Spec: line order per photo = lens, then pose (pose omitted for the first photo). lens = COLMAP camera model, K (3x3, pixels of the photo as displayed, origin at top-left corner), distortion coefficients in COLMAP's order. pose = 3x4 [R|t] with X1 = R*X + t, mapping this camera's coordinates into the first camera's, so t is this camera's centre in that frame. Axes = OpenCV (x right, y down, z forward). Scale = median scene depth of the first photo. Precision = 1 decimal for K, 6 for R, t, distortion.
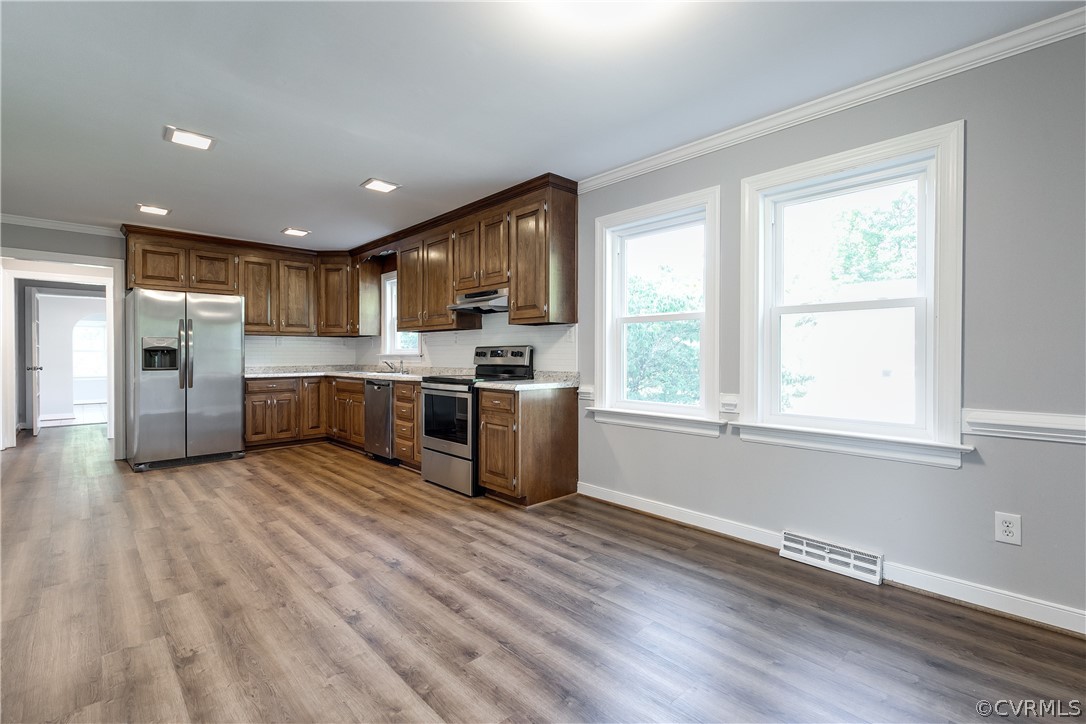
lens RADIAL K [[494.4, 0, 552.6], [0, 494.4, 353.5], [0, 0, 1]] dist [0.008058, -0.000593]
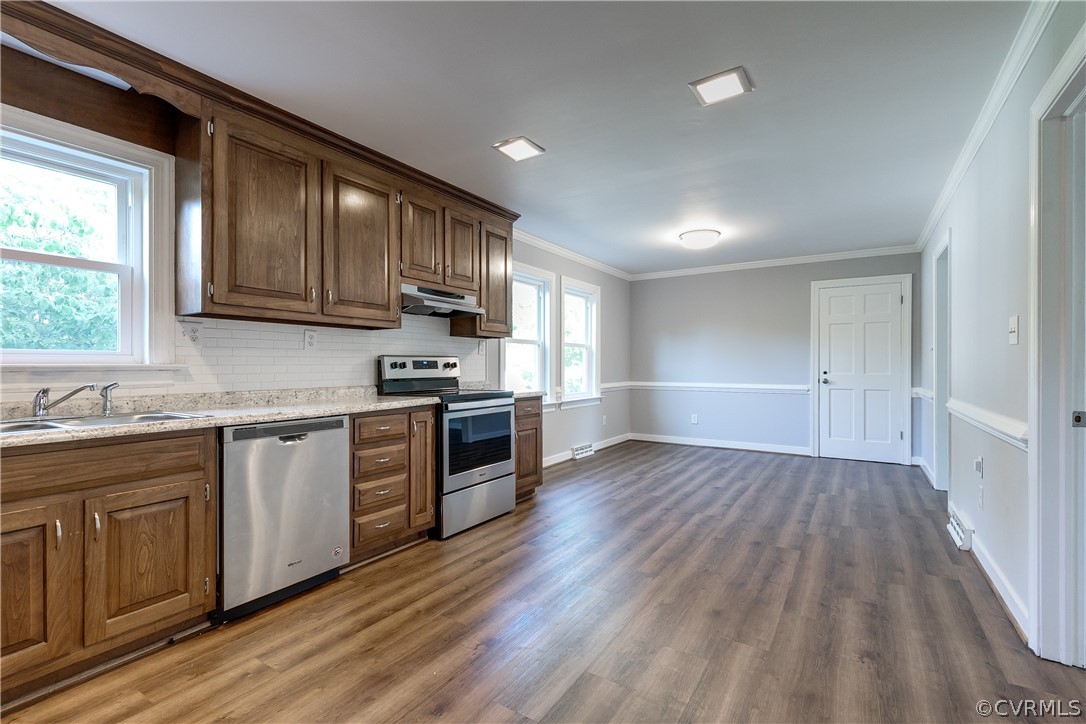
lens RADIAL K [[494.4, 0, 547.3], [0, 494.4, 366.5], [0, 0, 1]] dist [0.008058, -0.000593]
pose [[-0.244502, -0.000825, 0.969648, -1.603542], [-0.002328, 0.999997, 0.000264, 0.003895], [-0.969646, -0.002192, -0.244503, 1.655326]]
